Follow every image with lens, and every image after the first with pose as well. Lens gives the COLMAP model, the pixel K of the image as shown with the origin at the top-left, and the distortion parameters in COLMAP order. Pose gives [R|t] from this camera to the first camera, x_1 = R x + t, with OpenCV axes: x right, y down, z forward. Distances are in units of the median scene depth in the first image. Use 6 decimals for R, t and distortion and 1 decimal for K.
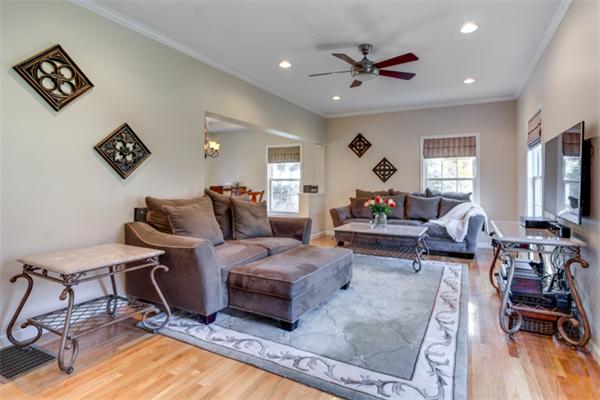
lens RADIAL K [[291.6, 0, 316.0], [0, 291.6, 186.4], [0, 0, 1]] dist [-0.000207, -0.001835]
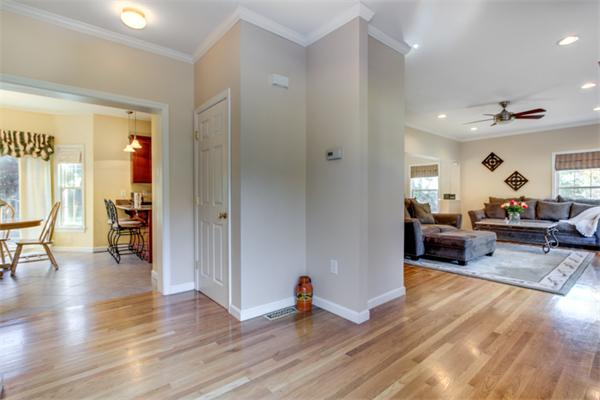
lens RADIAL K [[291.6, 0, 298.6], [0, 291.6, 200.7], [0, 0, 1]] dist [-0.000207, -0.001835]
pose [[0.924375, -0.000625, -0.381484, -0.166579], [0.003898, 0.999962, 0.007807, 0.016076], [0.381465, -0.008704, 0.924342, -0.565201]]
